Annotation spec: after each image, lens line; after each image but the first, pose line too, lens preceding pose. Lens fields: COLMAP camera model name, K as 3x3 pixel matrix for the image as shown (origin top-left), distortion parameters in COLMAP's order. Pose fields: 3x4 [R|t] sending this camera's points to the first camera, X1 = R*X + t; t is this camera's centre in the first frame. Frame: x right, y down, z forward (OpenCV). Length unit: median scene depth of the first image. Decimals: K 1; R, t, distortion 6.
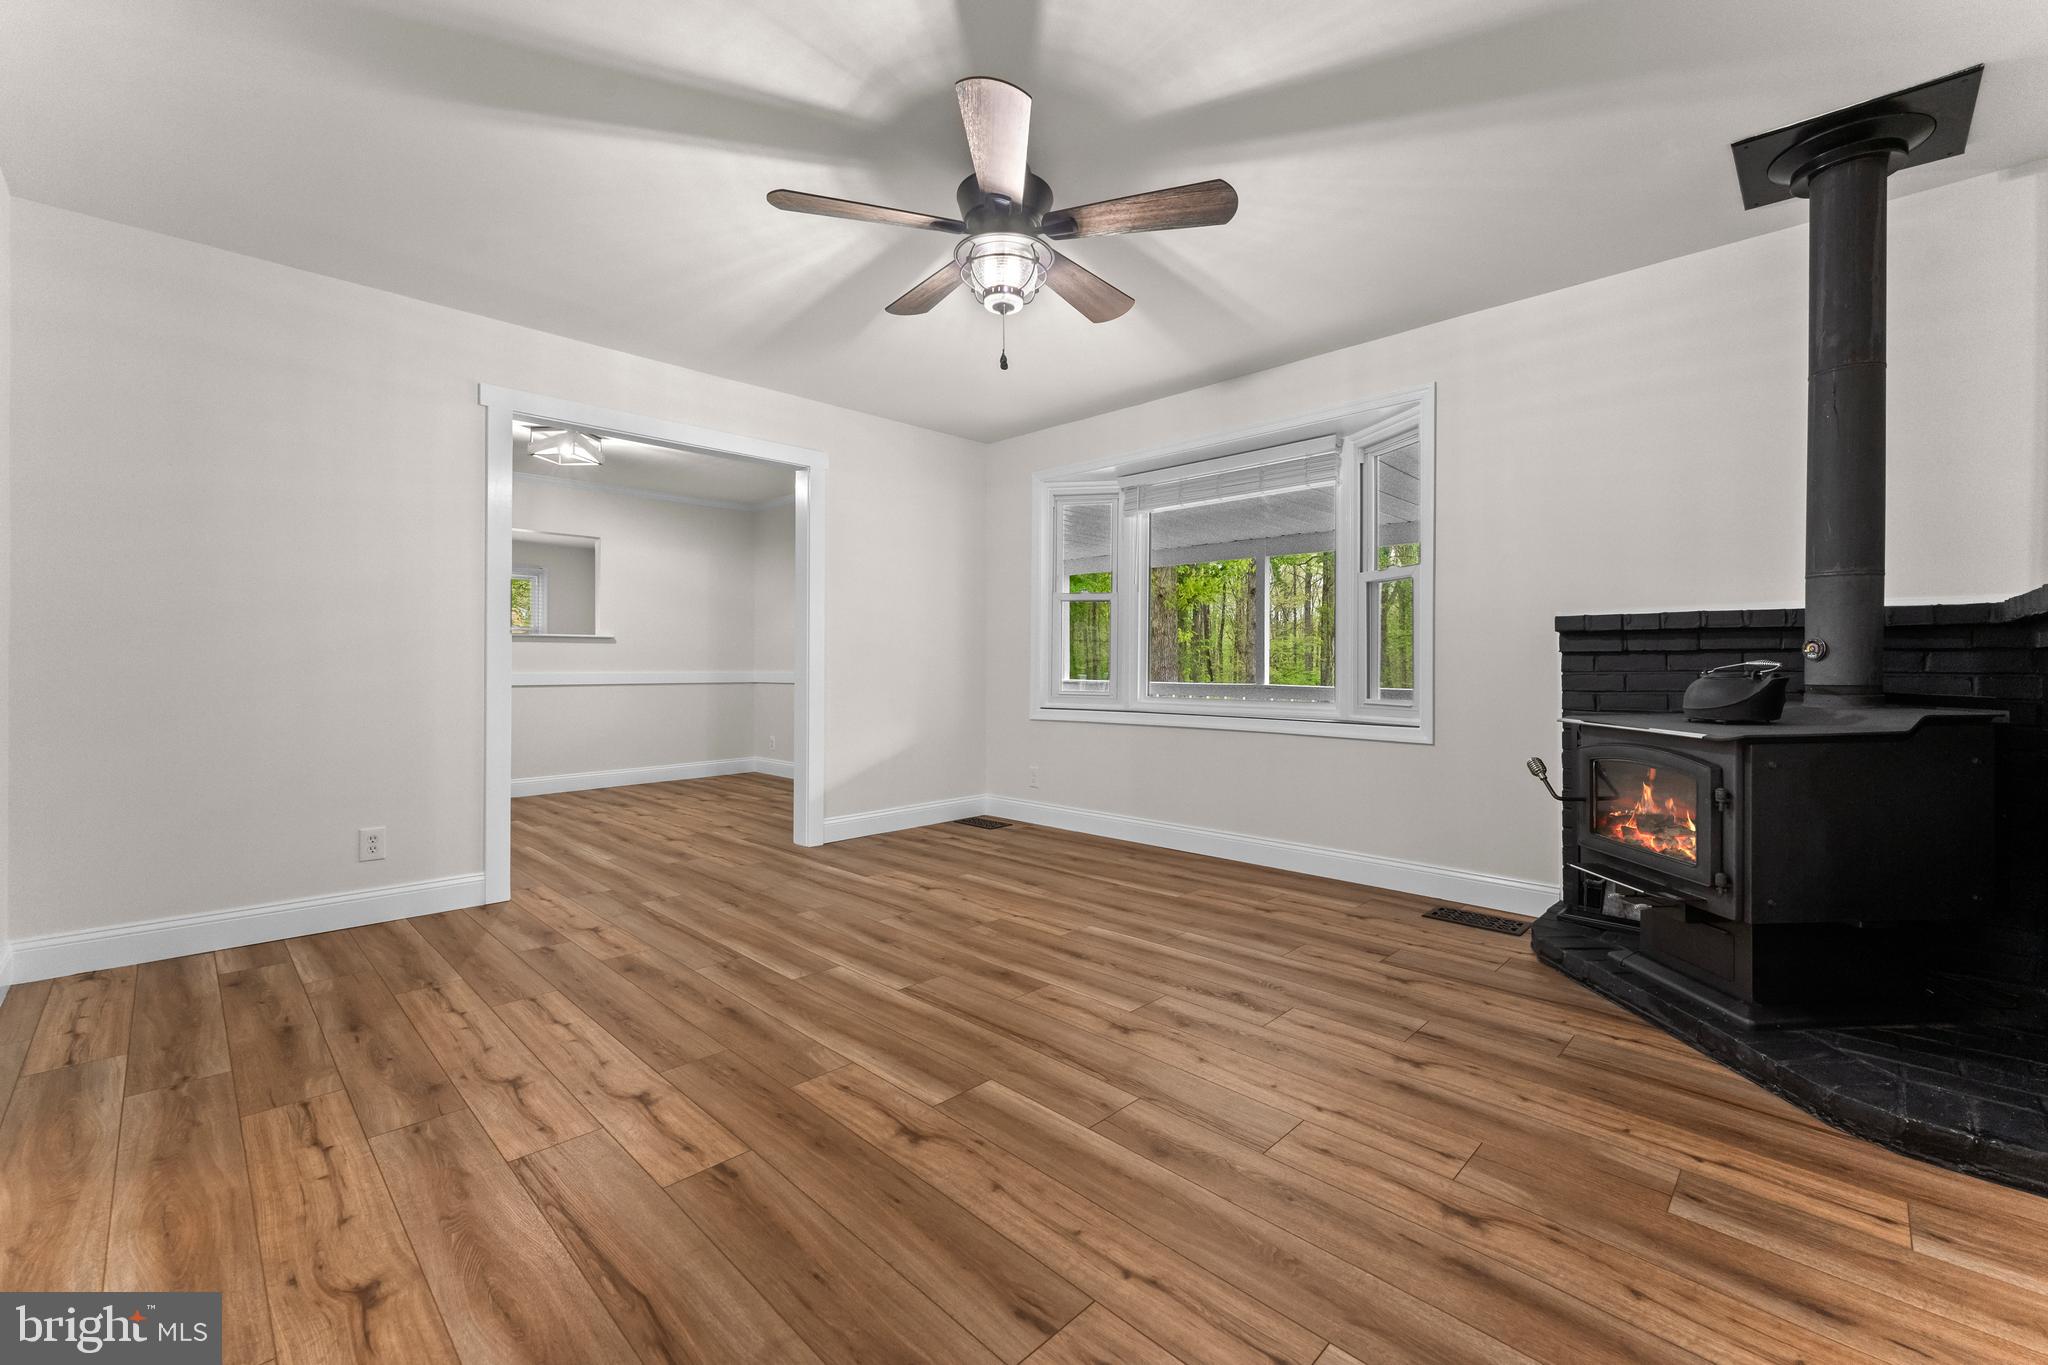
lens RADIAL K [[822.1, 0, 1024.7], [0, 822.1, 677.0], [0, 0, 1]] dist [0.003147, -0.000942]
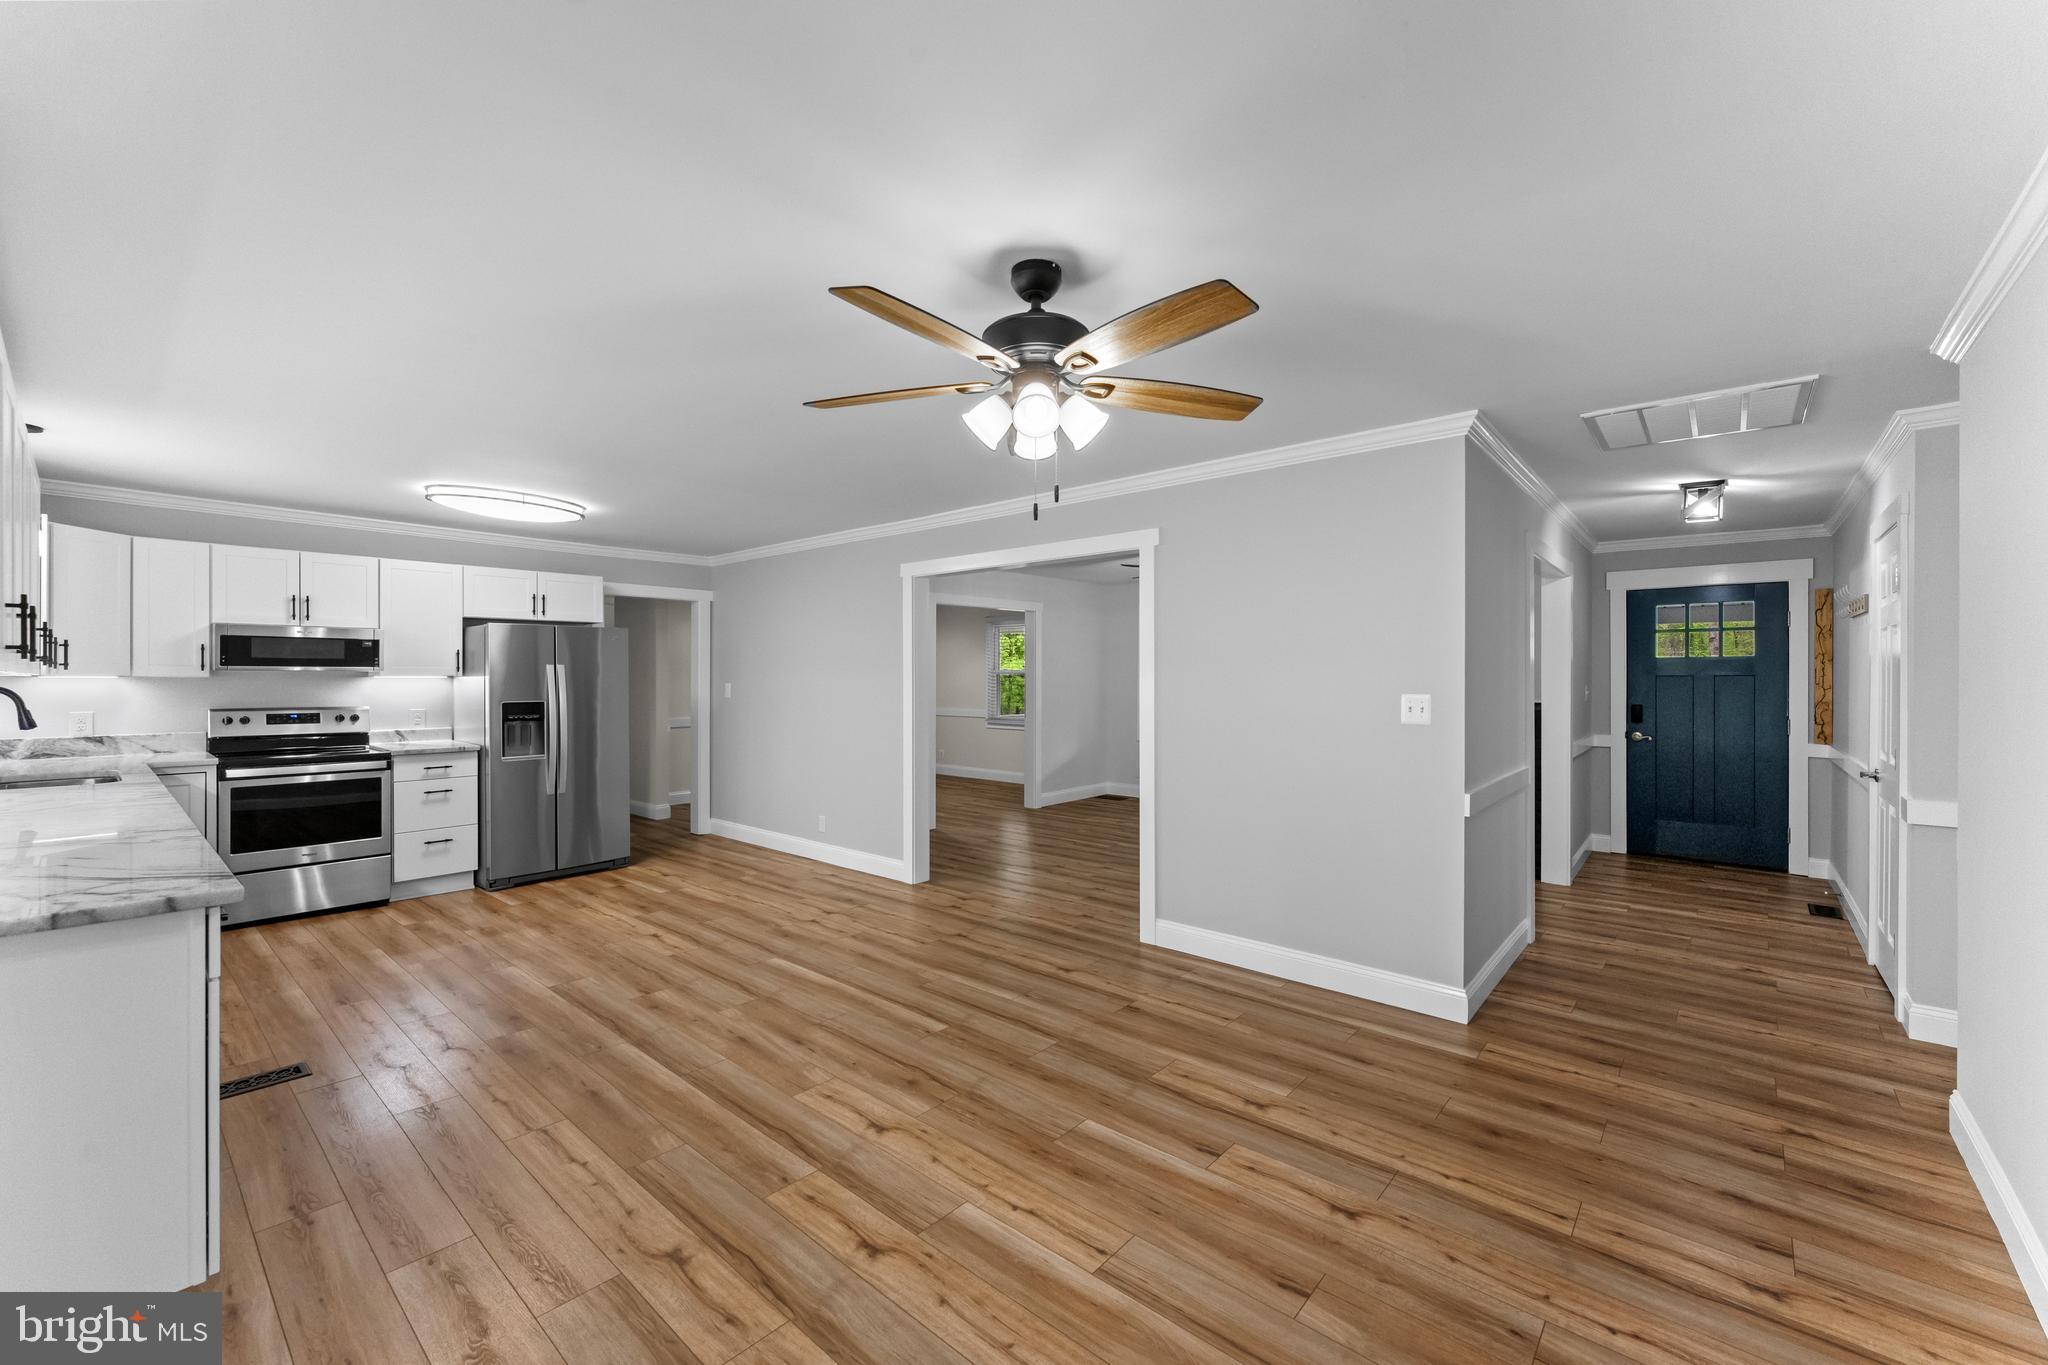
lens RADIAL K [[822.1, 0, 1020.1], [0, 822.1, 679.7], [0, 0, 1]] dist [0.003147, -0.000942]
pose [[0.998317, -0.002412, 0.057947, -0.724713], [0.002575, 0.999993, -0.002725, -0.154929], [-0.057940, 0.002870, 0.998316, -1.595584]]
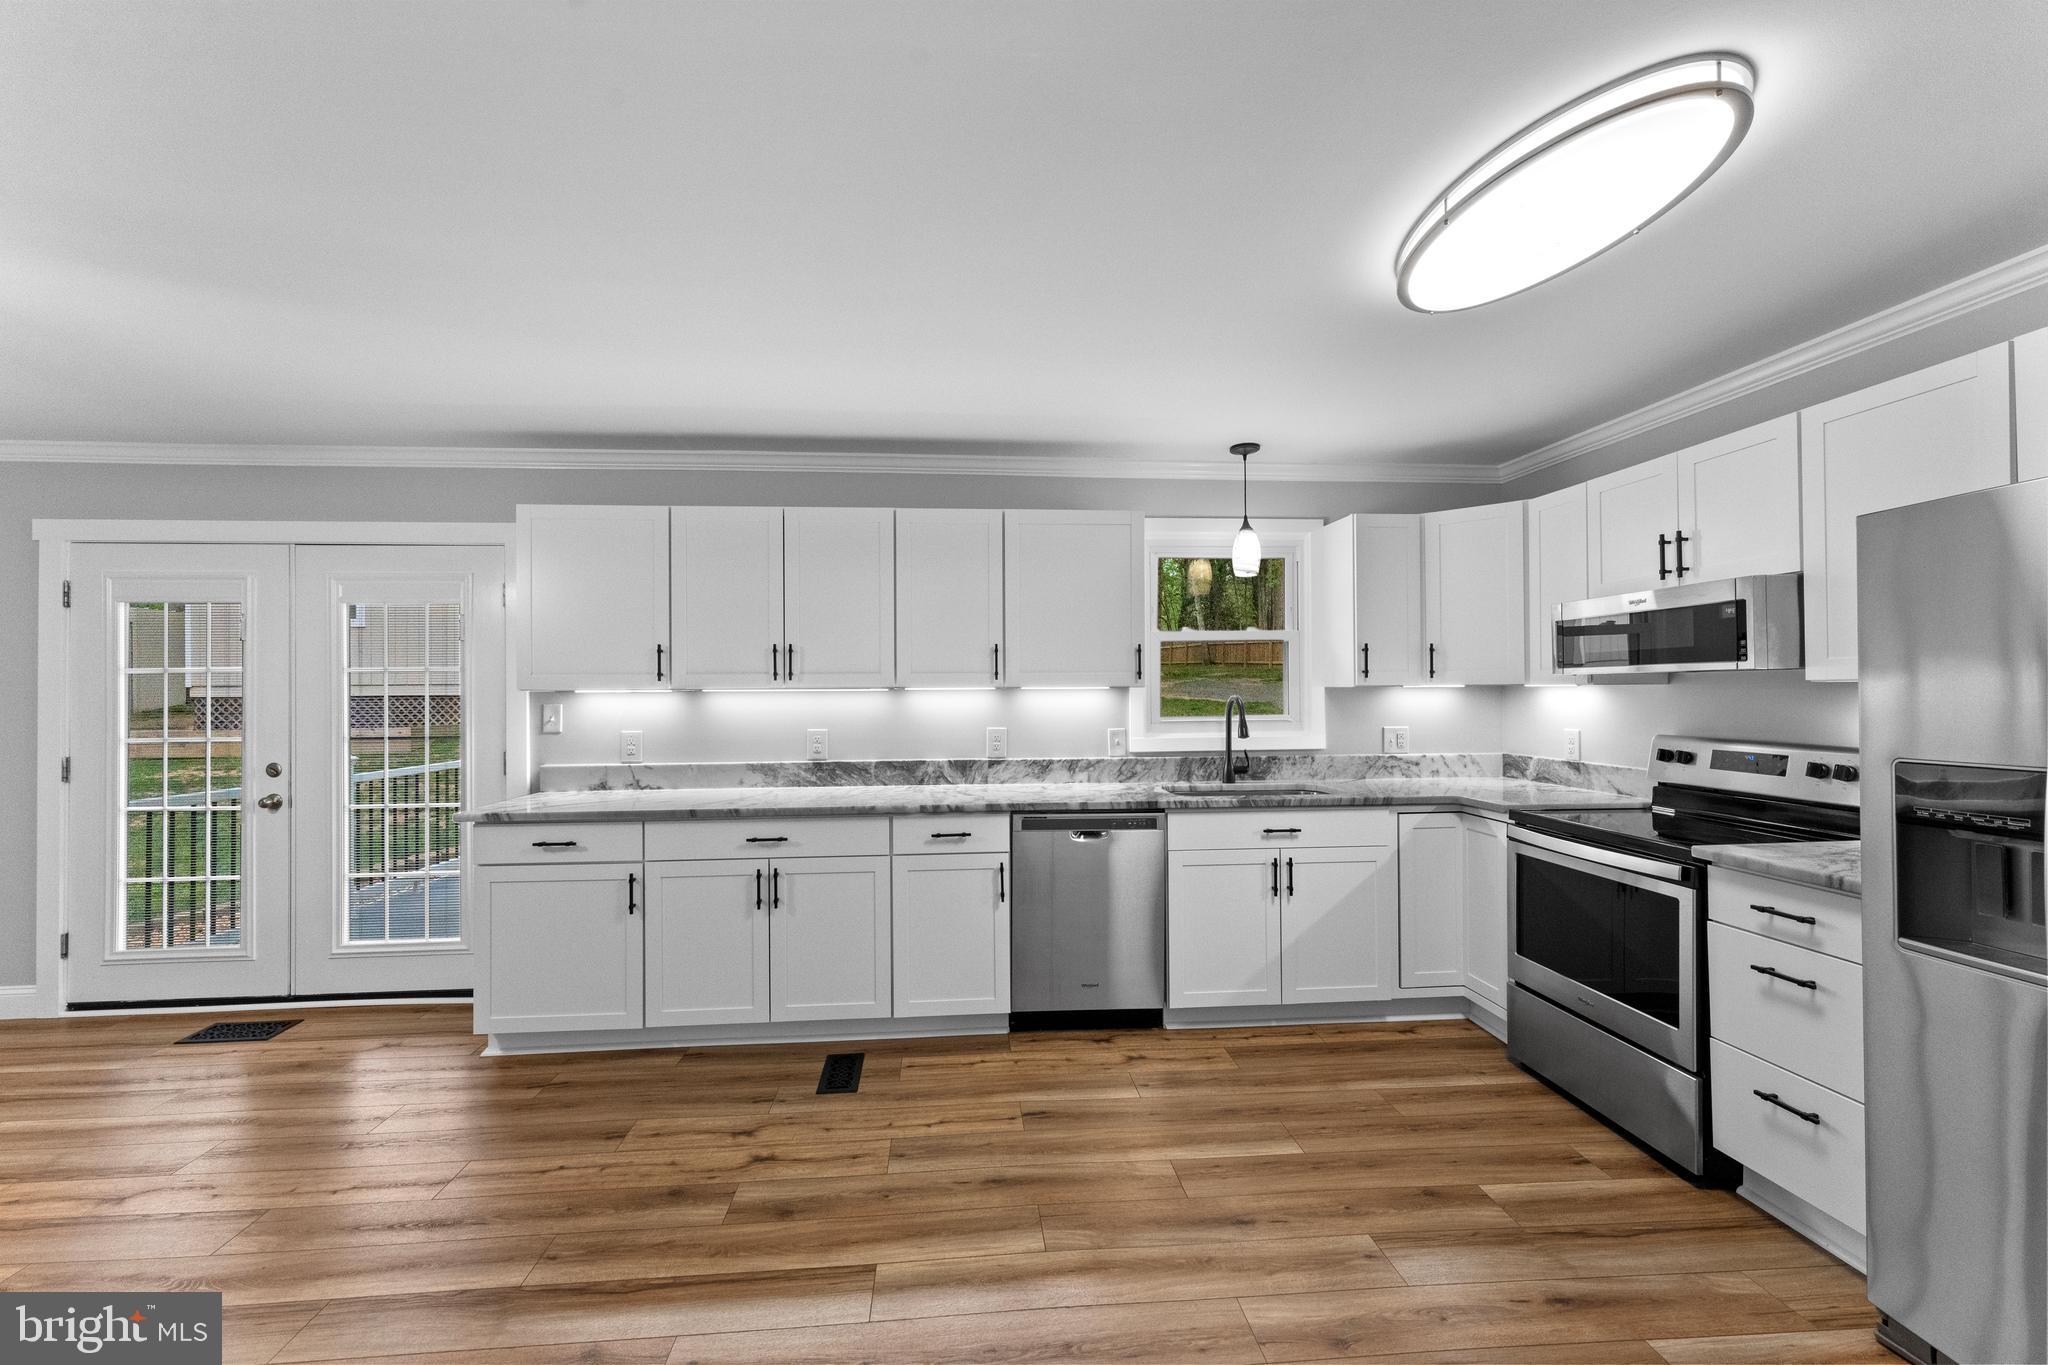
lens RADIAL K [[822.1, 0, 1015.0], [0, 822.1, 687.7], [0, 0, 1]] dist [0.003147, -0.000942]
pose [[-0.656590, -0.002327, -0.754244, -0.967097], [0.000616, 0.999993, -0.003622, -0.162046], [0.754248, -0.002842, -0.656584, 0.495510]]
